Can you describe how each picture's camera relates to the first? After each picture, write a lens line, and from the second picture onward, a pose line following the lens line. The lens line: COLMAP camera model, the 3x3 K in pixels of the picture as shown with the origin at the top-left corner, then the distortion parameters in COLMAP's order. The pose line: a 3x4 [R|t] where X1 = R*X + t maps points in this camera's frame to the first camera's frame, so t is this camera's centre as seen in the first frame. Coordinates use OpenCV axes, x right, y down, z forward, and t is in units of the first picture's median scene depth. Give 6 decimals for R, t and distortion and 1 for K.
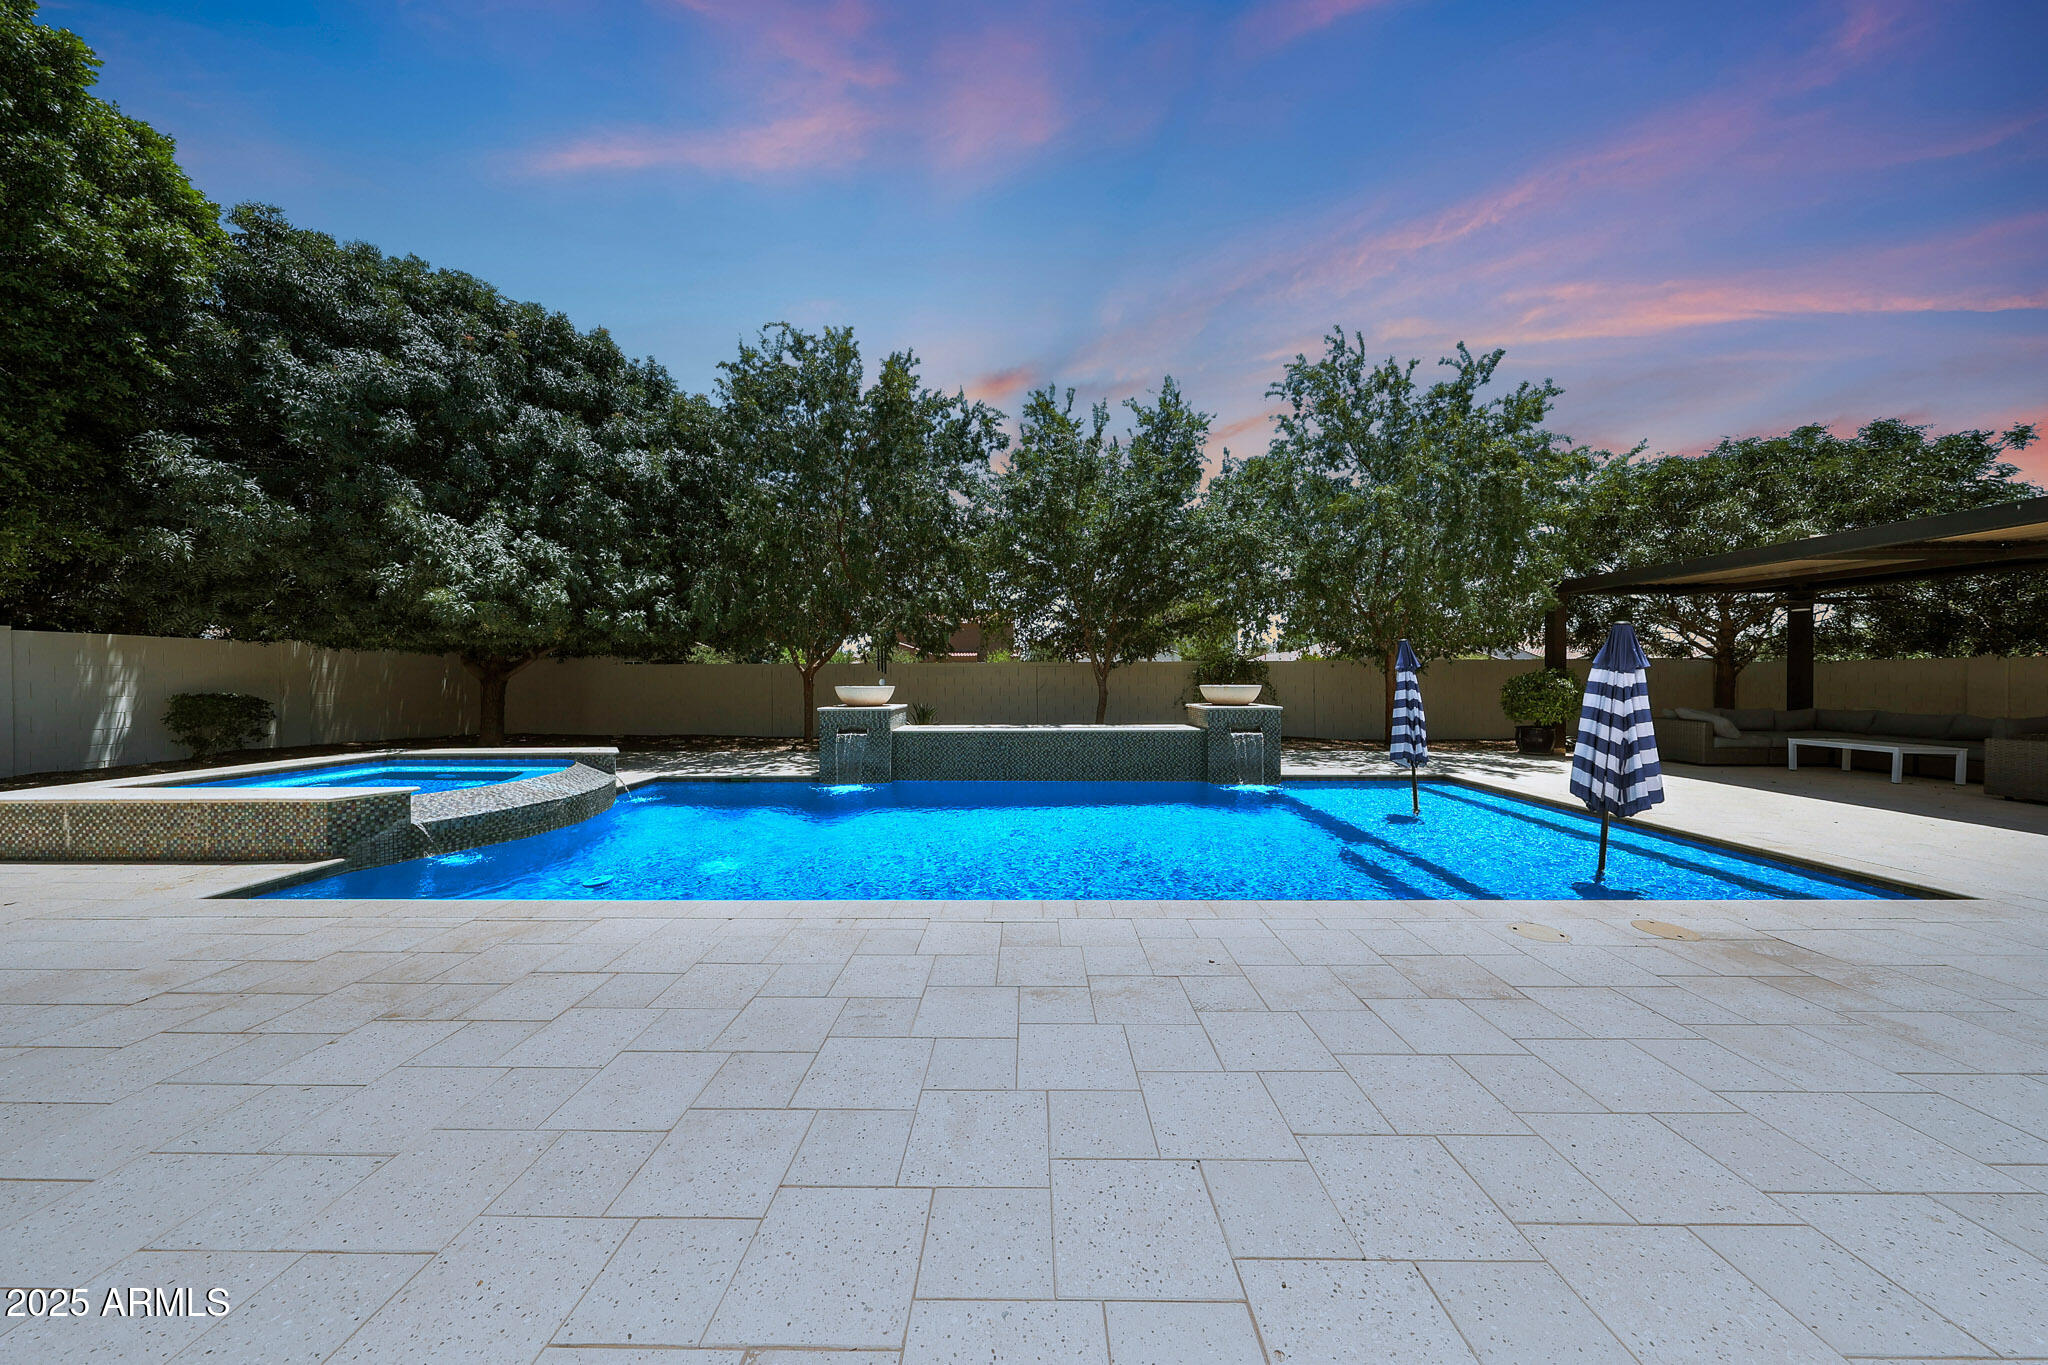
lens RADIAL K [[618.2, 0, 1023.3], [0, 618.2, 691.2], [0, 0, 1]] dist [0.000045, 0.000027]
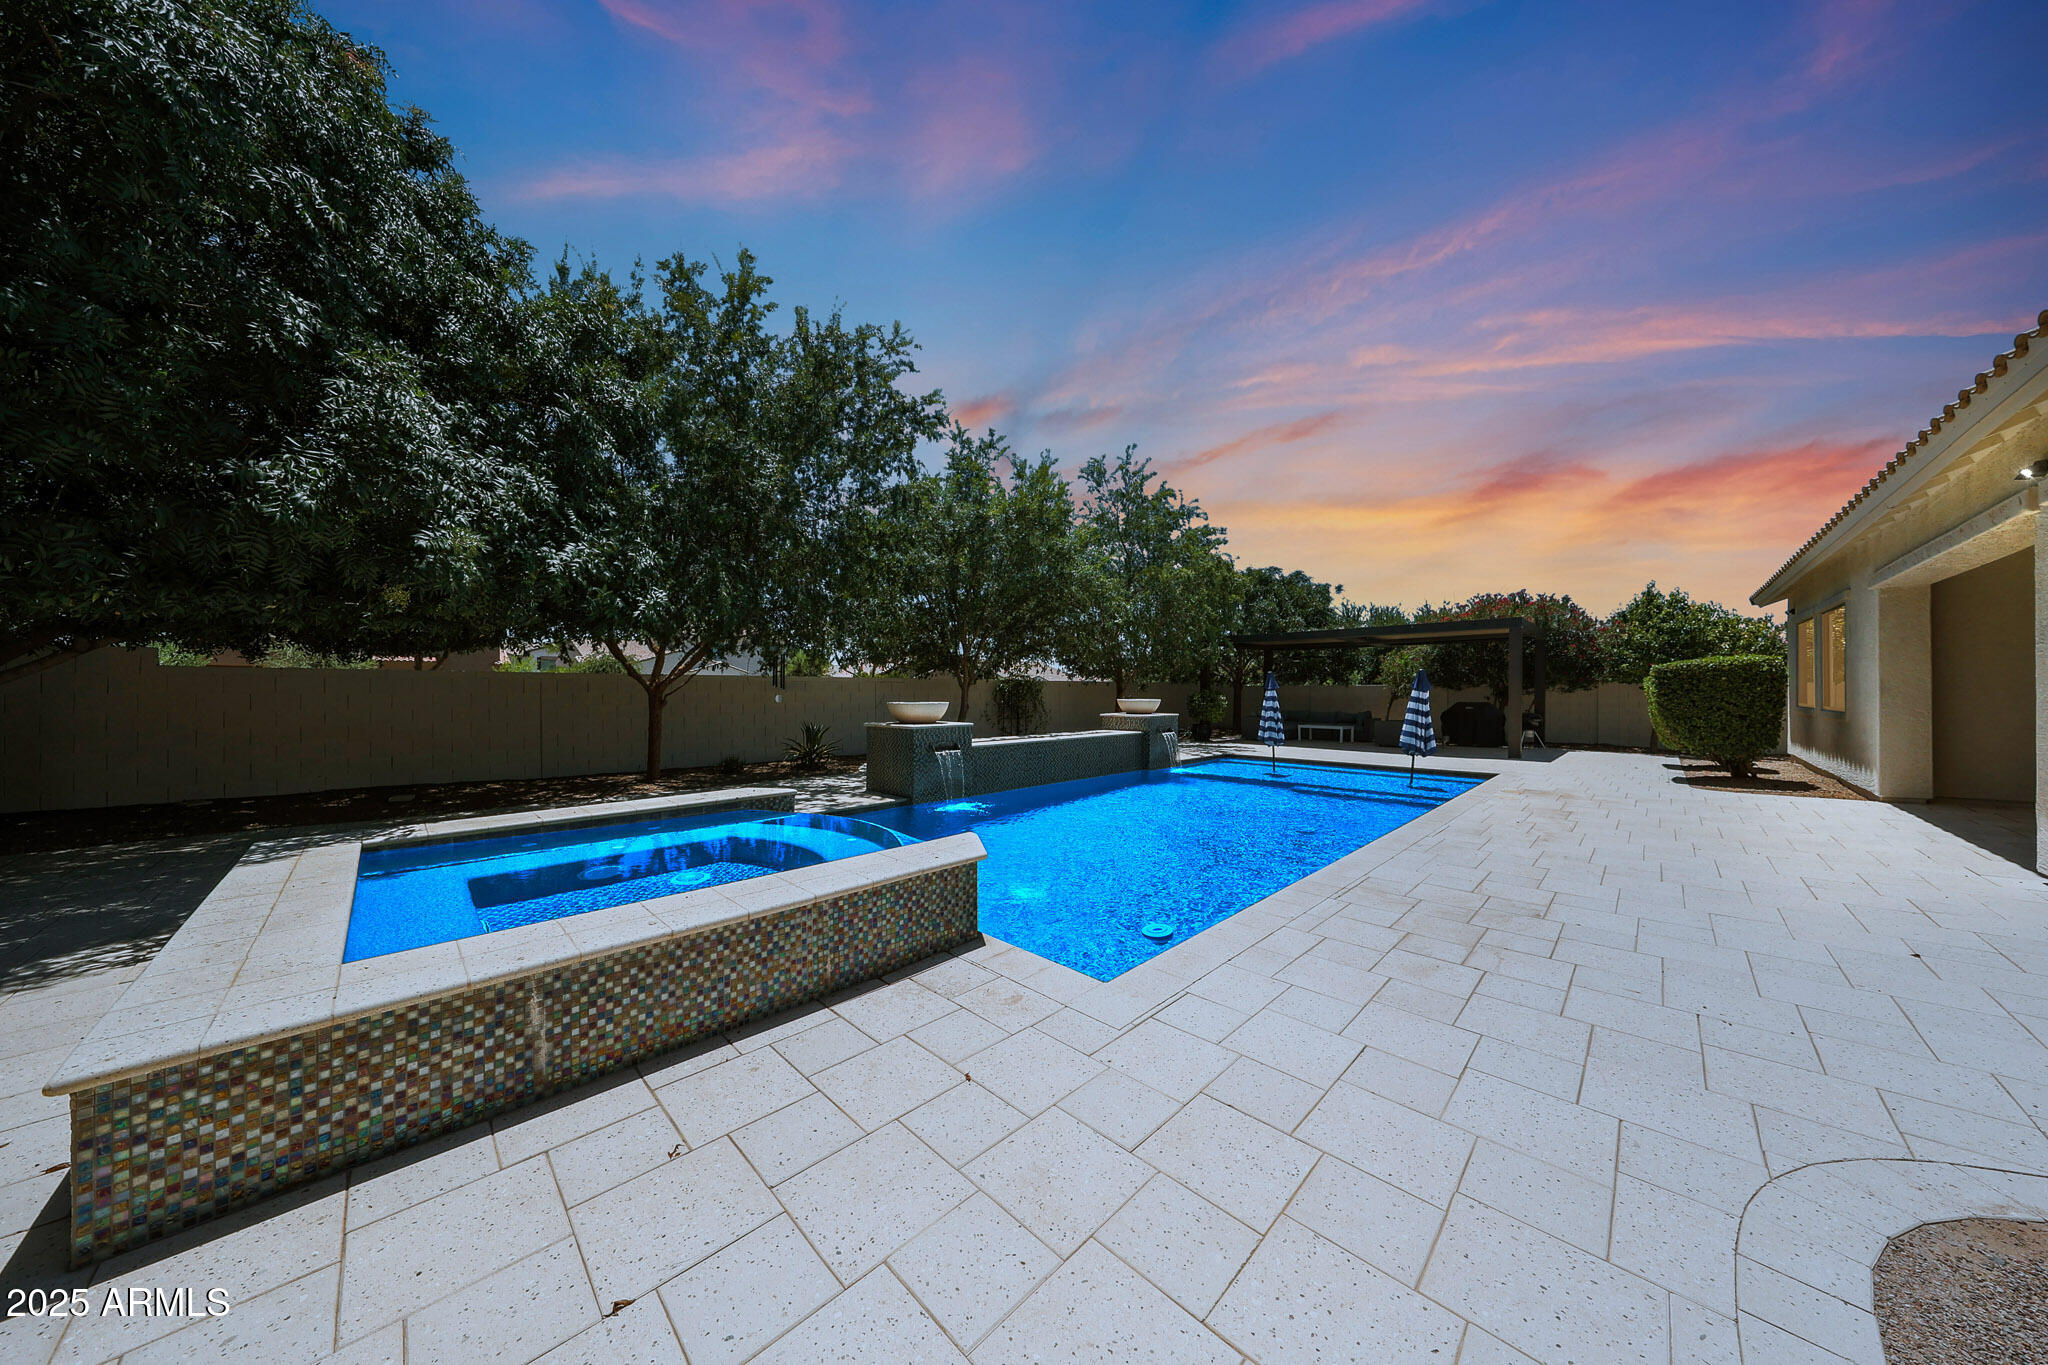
lens RADIAL K [[618.2, 0, 1022.3], [0, 618.2, 688.0], [0, 0, 1]] dist [0.000045, 0.000027]
pose [[0.708864, 0.008701, 0.705291, -1.053342], [0.012928, 0.999596, -0.025326, -0.004927], [-0.705226, 0.027071, 0.708465, 0.281476]]
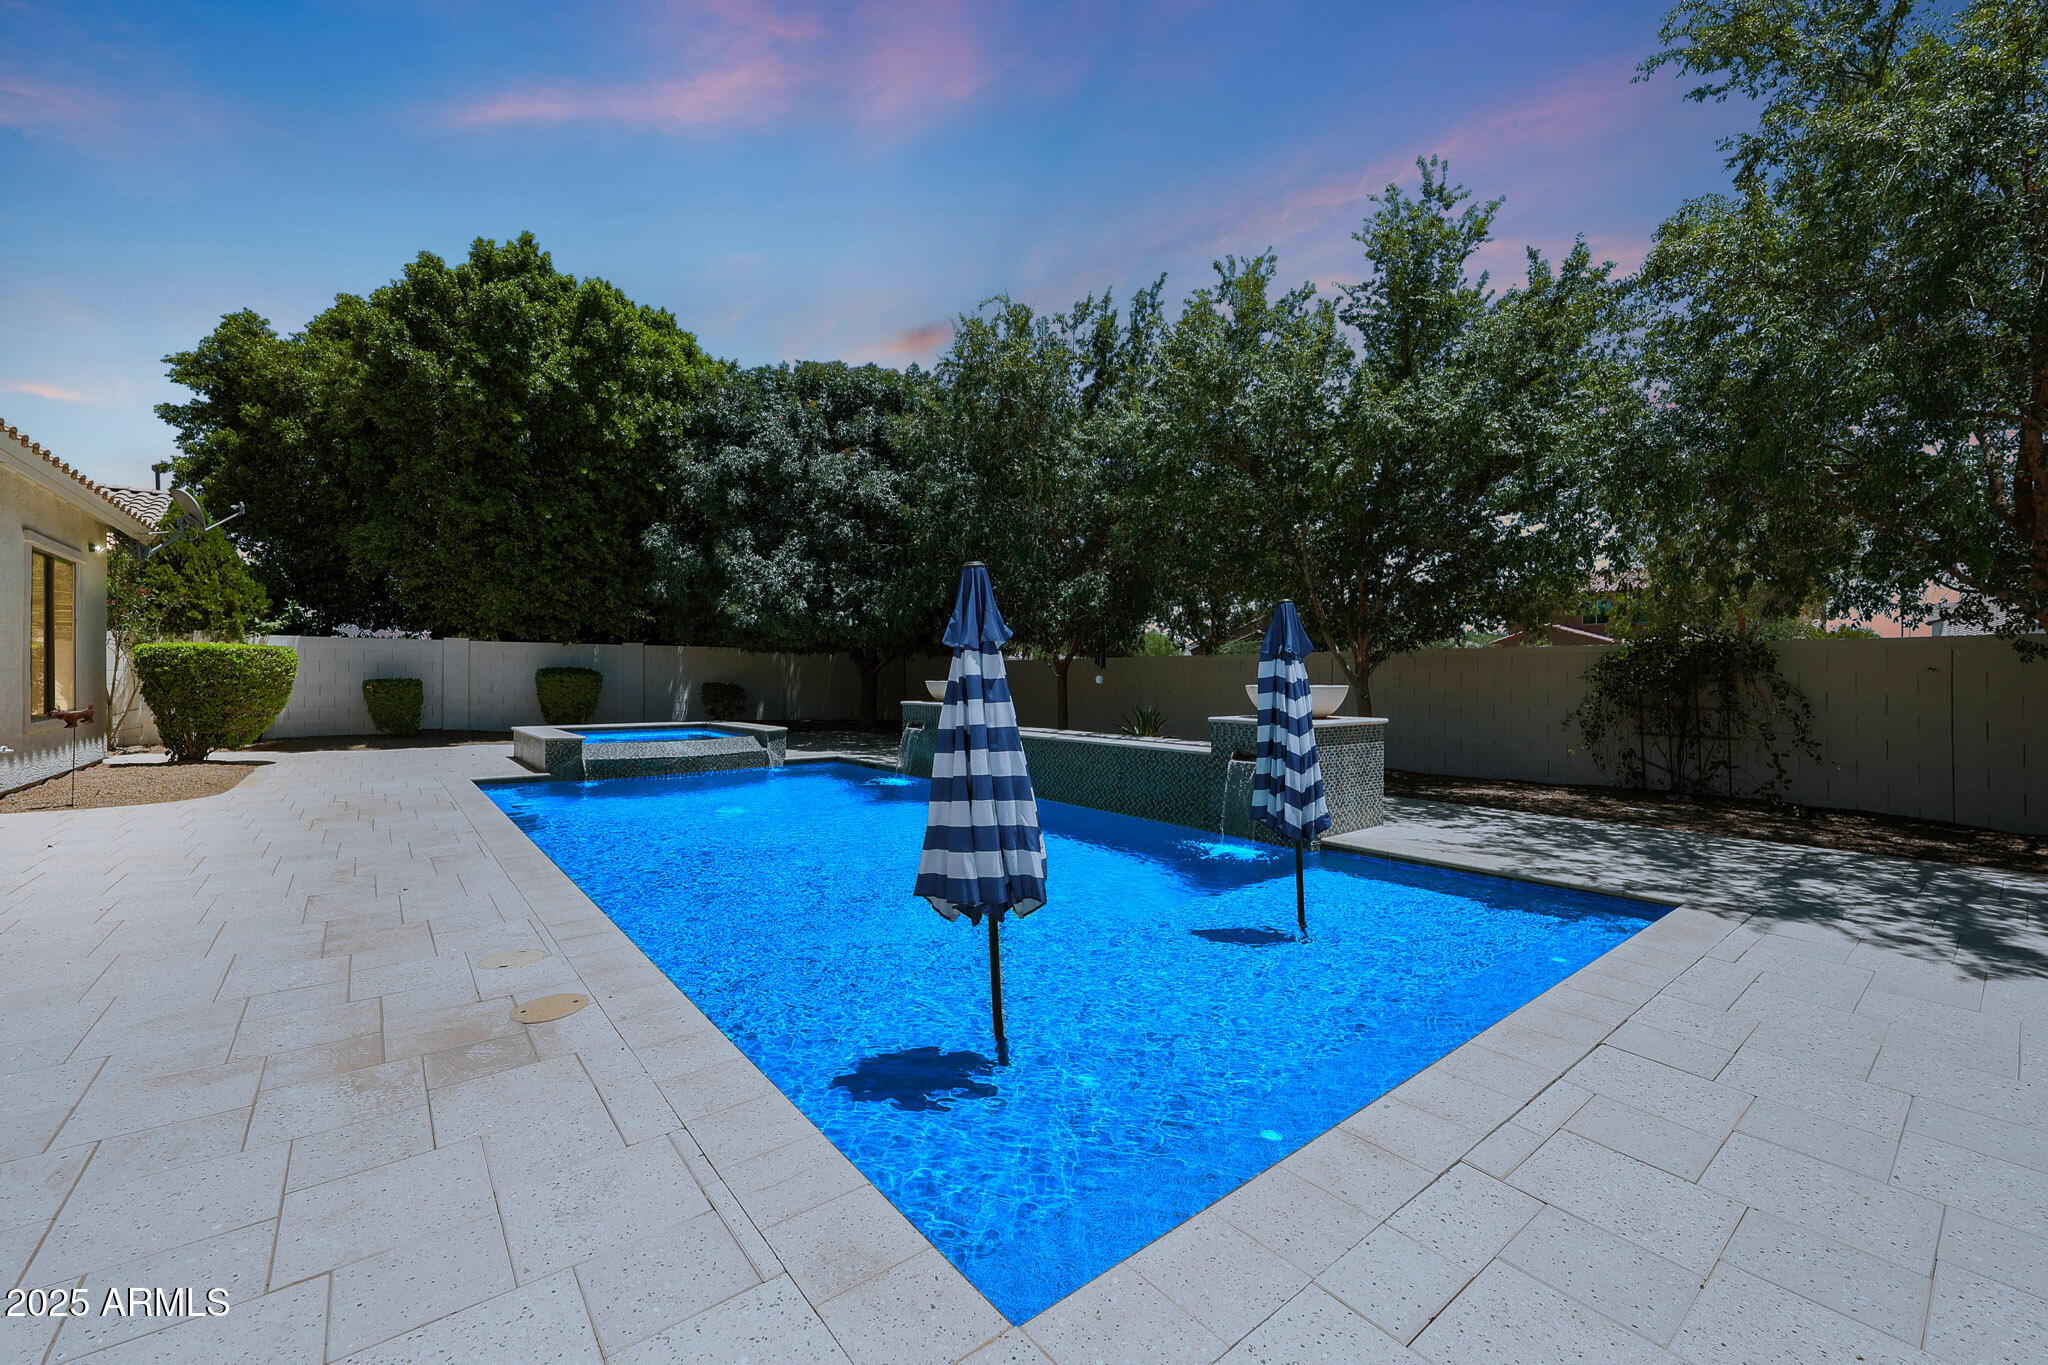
lens RADIAL K [[816.7, 0, 1014.5], [0, 816.7, 677.7], [0, 0, 1]] dist [-0.003553, -0.000370]
pose [[0.627027, 0.002557, -0.778993, 1.048334], [-0.026193, 0.999498, -0.017802, 0.009520], [0.778557, 0.031567, 0.626779, 0.413530]]
